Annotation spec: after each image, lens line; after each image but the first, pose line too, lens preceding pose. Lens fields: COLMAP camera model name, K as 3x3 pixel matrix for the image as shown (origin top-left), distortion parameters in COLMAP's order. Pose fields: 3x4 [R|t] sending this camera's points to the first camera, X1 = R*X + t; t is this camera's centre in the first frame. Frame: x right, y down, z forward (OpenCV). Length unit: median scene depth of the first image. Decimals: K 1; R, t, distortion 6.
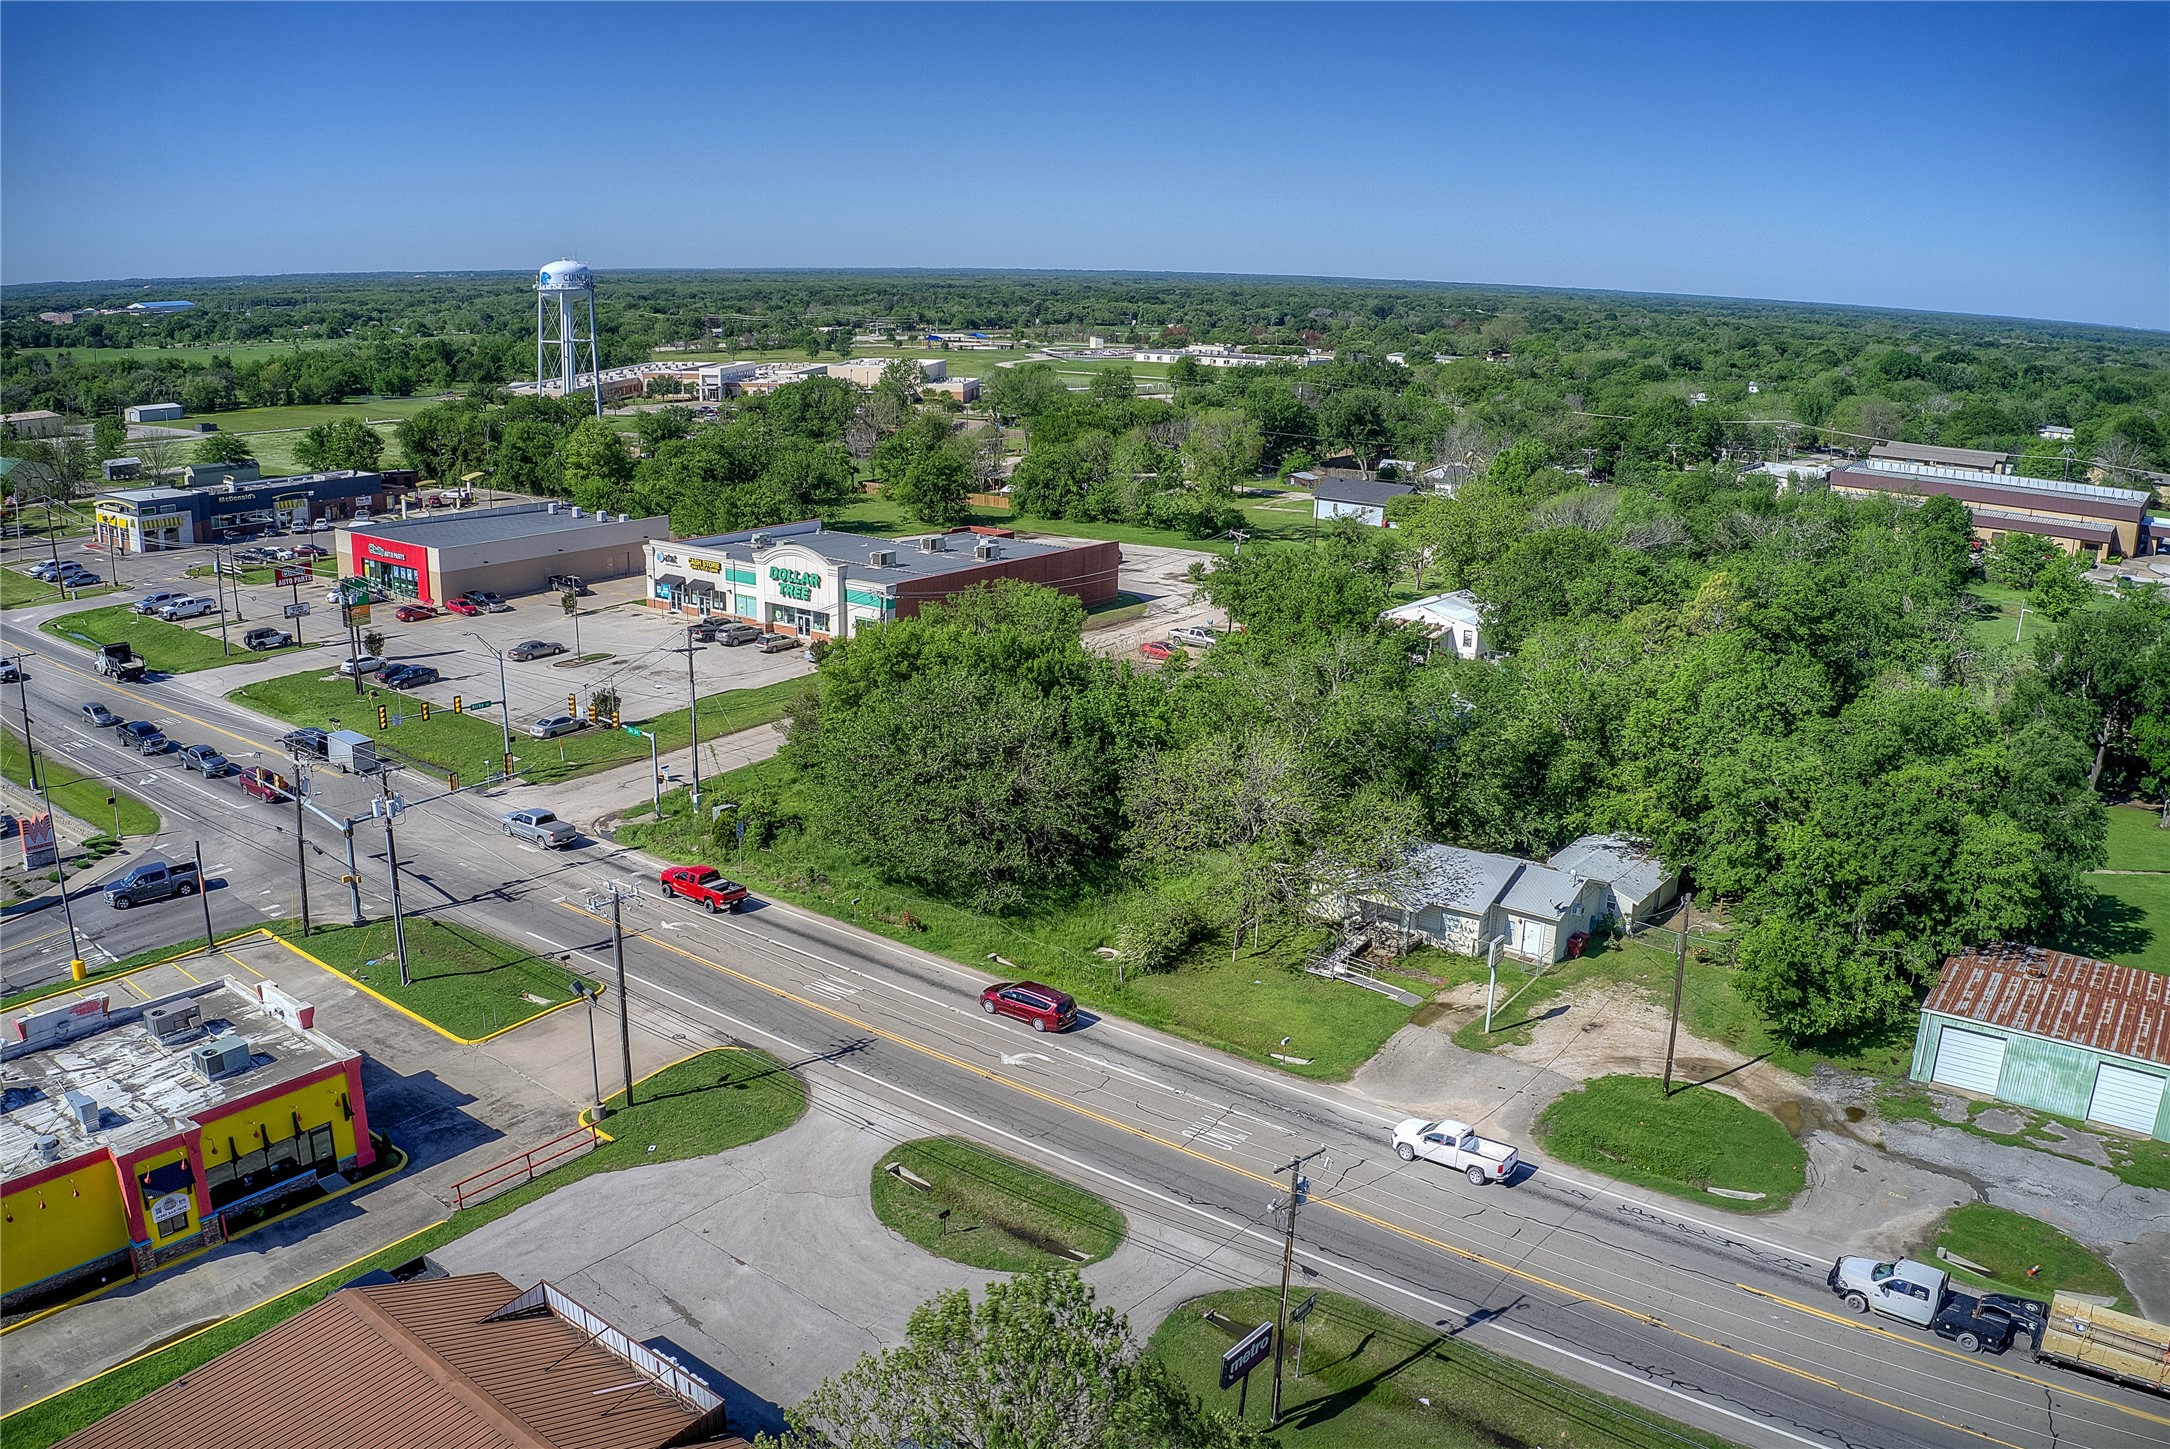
lens RADIAL K [[1705.4, 0, 1064.5], [0, 1705.4, 720.6], [0, 0, 1]] dist [-0.189159, 0.037863]
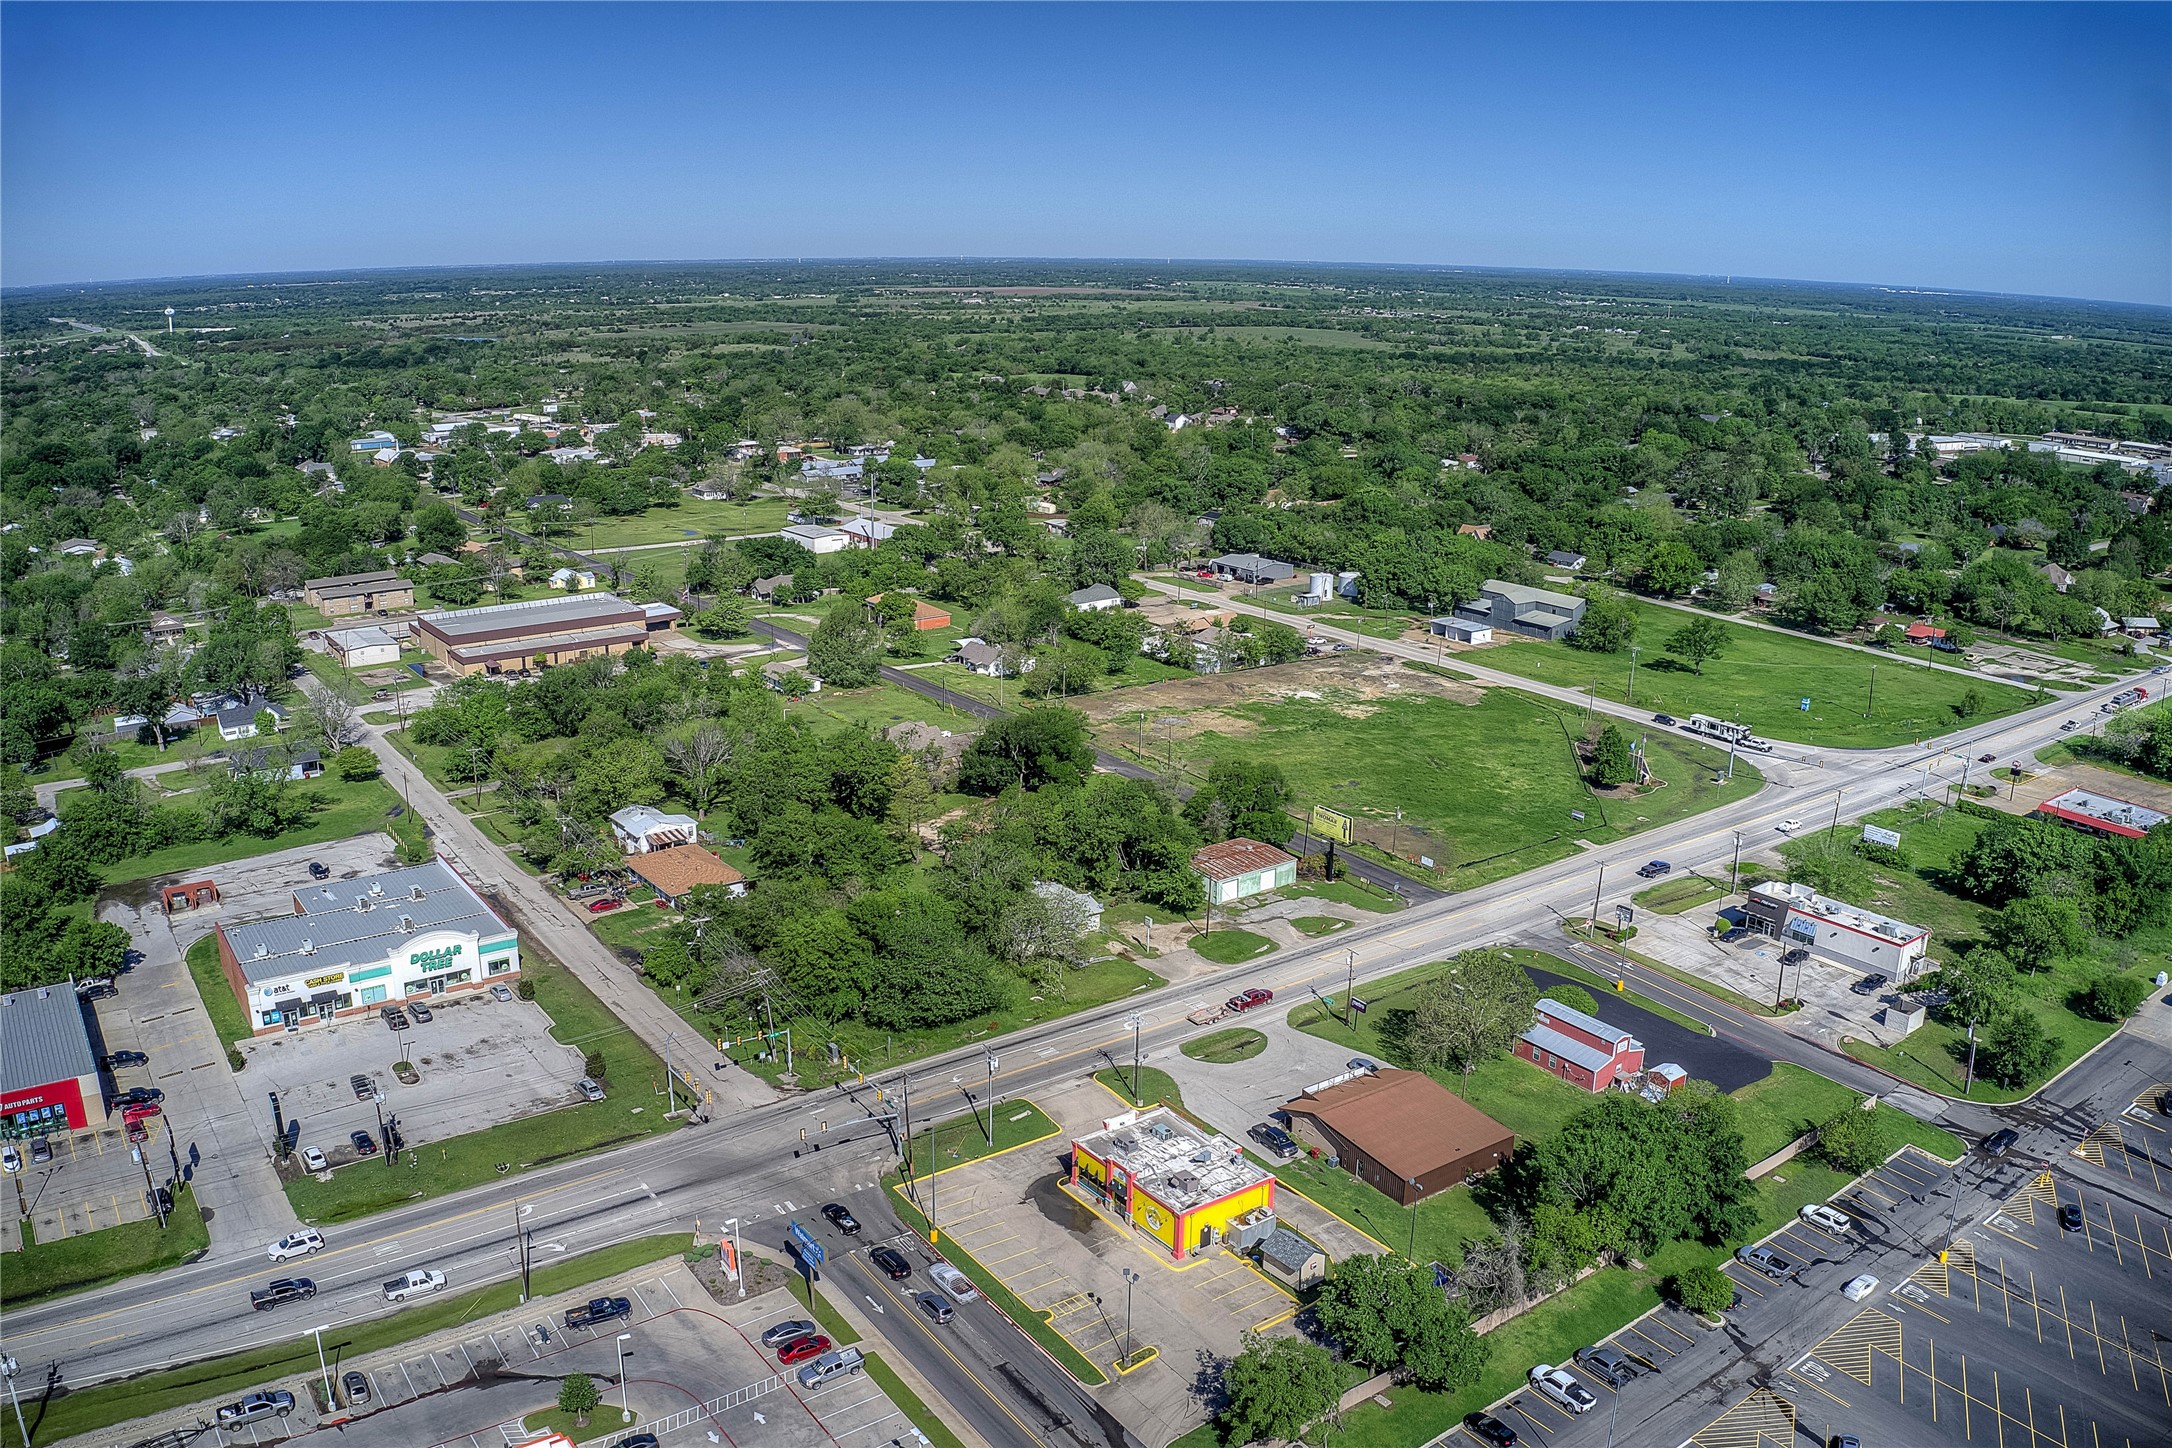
lens RADIAL K [[1707.0, 0, 1069.9], [0, 1707.0, 723.5], [0, 0, 1]] dist [-0.189159, 0.037863]
pose [[0.284501, -0.274759, 0.918459, -1.176378], [0.246787, 0.946752, 0.206778, -0.407401], [-0.926367, 0.167835, 0.337159, 0.062318]]
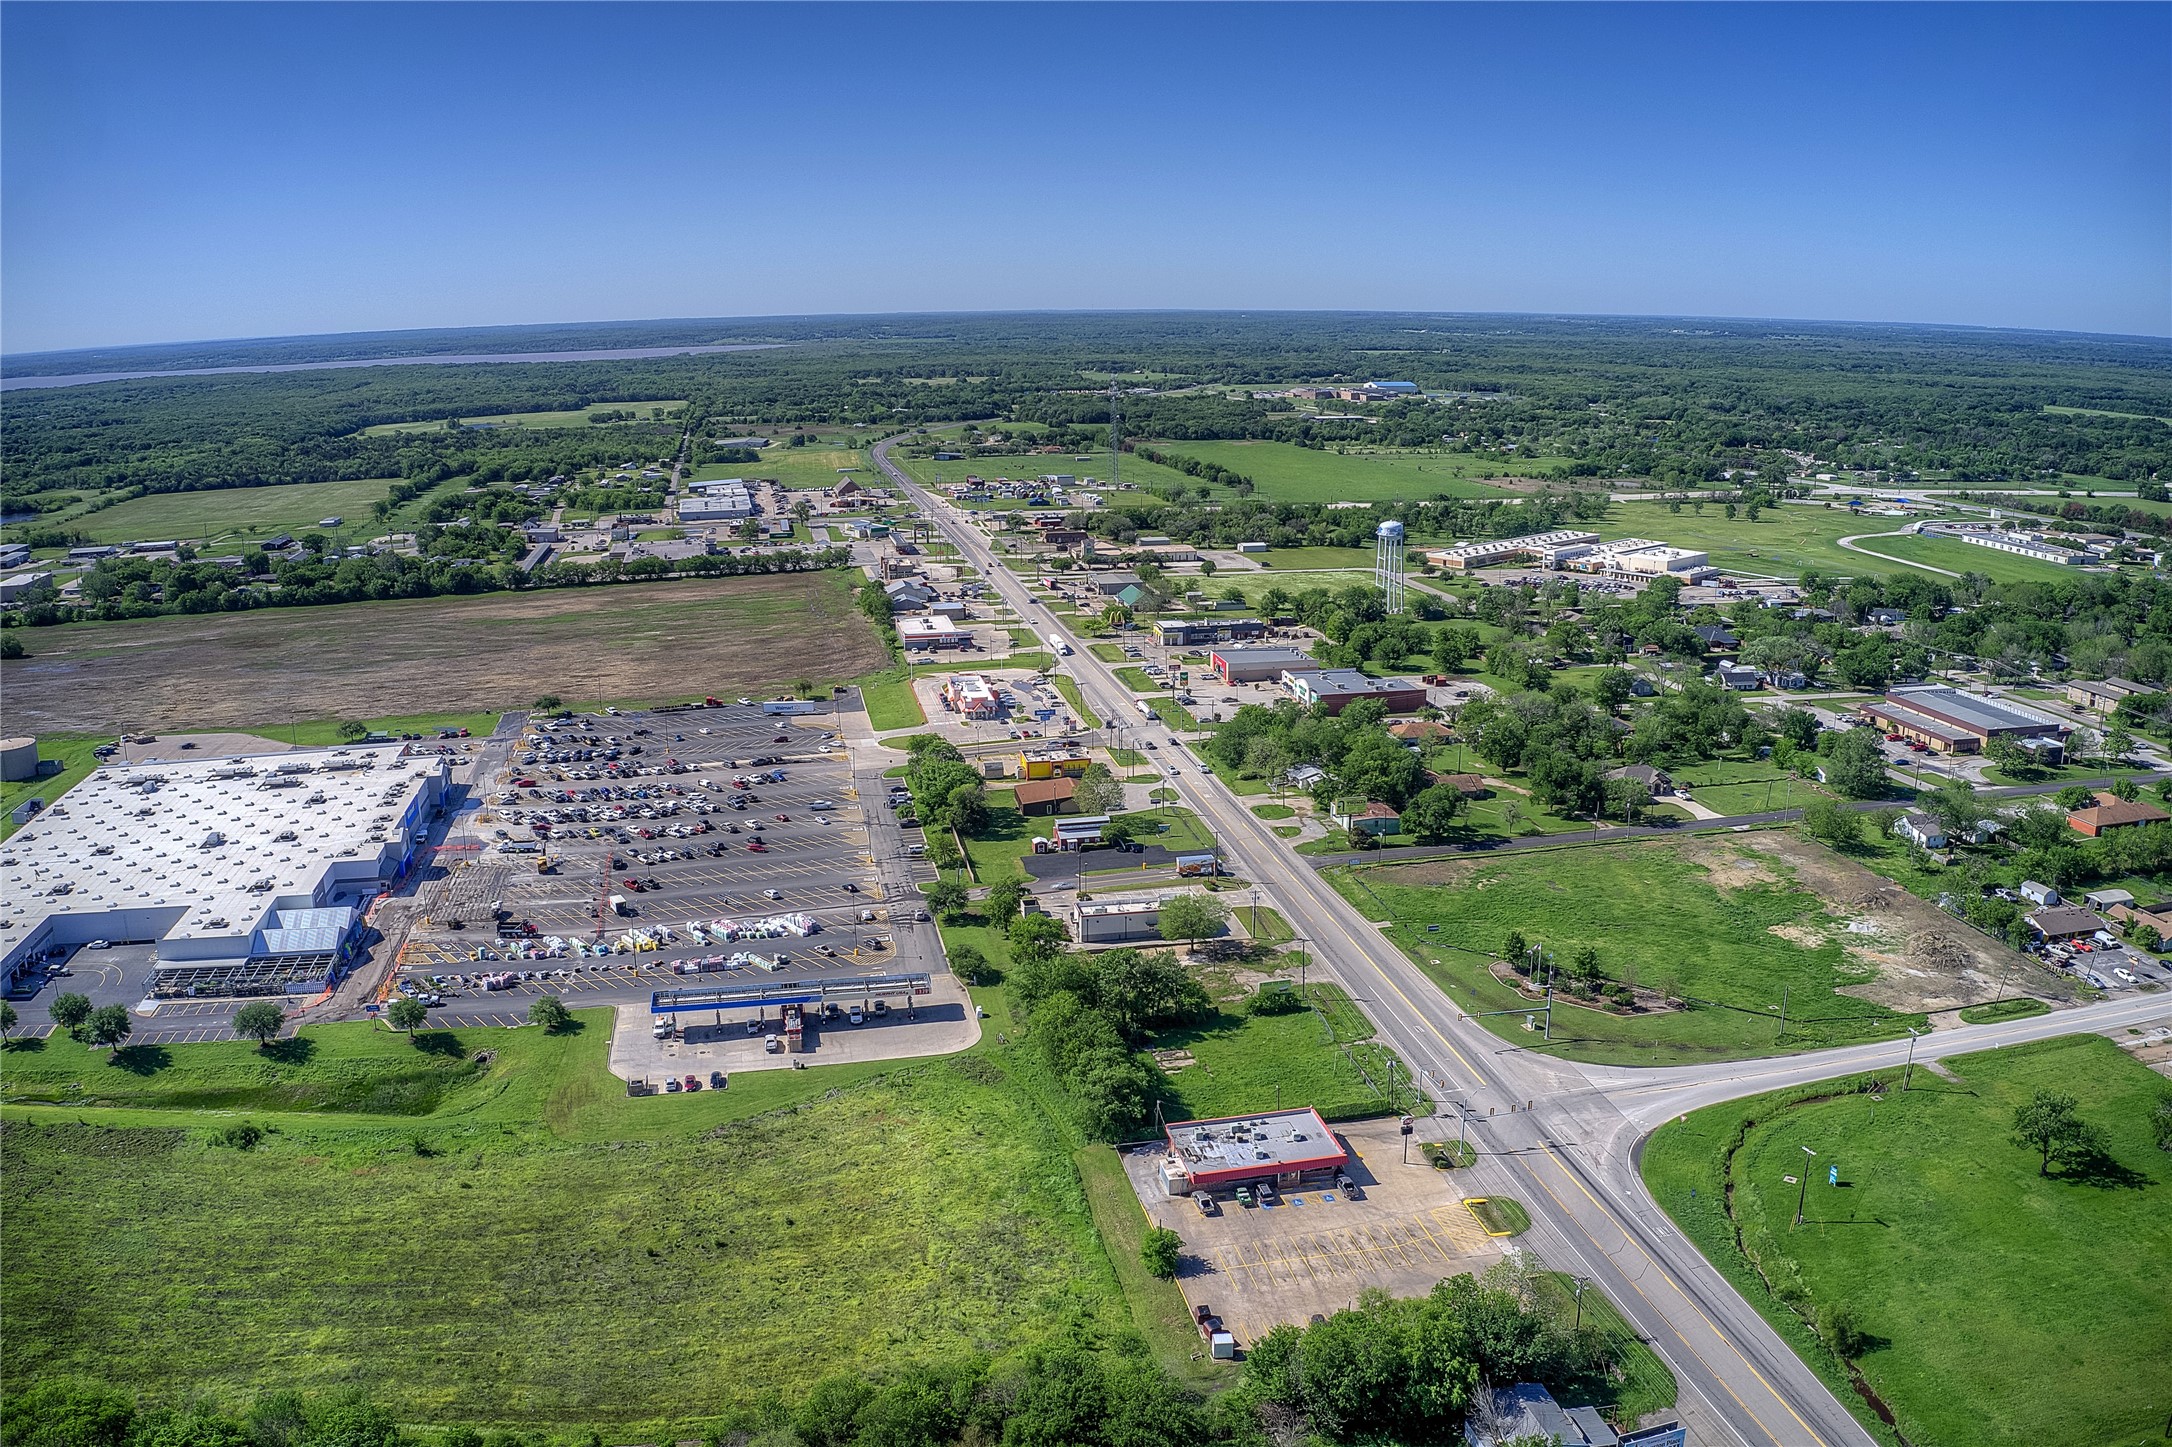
lens RADIAL K [[1707.0, 0, 1068.6], [0, 1707.0, 715.6], [0, 0, 1]] dist [-0.189159, 0.037863]
pose [[0.747363, 0.133387, -0.650889, 1.665376], [-0.149582, 0.988270, 0.030774, -0.067081], [0.647359, 0.074362, 0.758549, -1.801878]]
